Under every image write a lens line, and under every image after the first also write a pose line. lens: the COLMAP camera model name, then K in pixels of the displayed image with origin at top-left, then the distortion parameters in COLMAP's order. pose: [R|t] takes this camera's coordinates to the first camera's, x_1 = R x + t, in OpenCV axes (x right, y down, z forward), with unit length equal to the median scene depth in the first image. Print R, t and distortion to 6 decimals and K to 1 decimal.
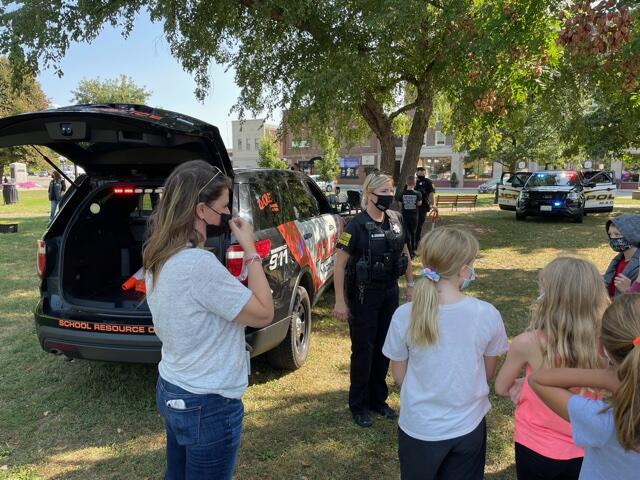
lens RADIAL K [[493.7, 0, 320.0], [0, 493.7, 240.0], [0, 0, 1]] dist [0.009668, -0.008907]
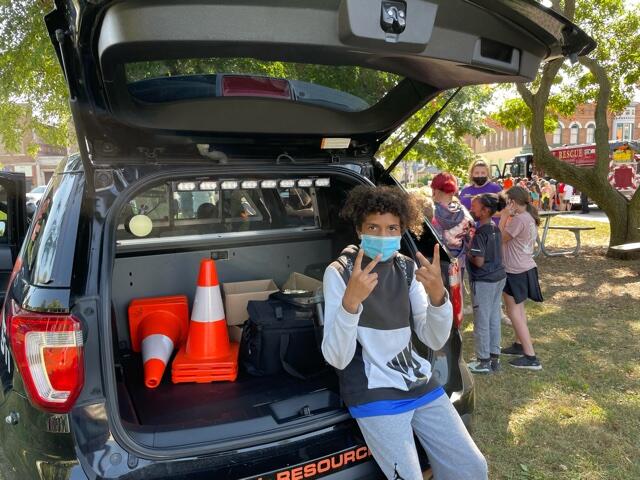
lens RADIAL K [[507.2, 0, 320.0], [0, 507.2, 240.0], [0, 0, 1]] dist [-0.001026, -0.003191]
pose [[0.791265, -0.083131, 0.605796, -0.484957], [0.105292, 0.994441, -0.001065, -0.025701], [-0.602340, 0.064628, 0.795619, 0.419120]]
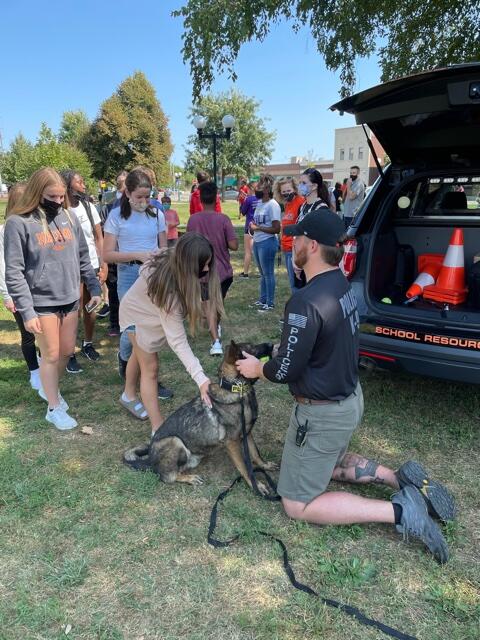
lens RADIAL K [[493.7, 0, 240.0], [0, 493.7, 320.0], [0, 0, 1]] dist [0.009668, -0.008907]
pose [[0.936753, 0.073063, -0.342279, -0.328669], [-0.026964, 0.990127, 0.137557, 0.023197], [0.348950, -0.119628, 0.929475, 0.054765]]
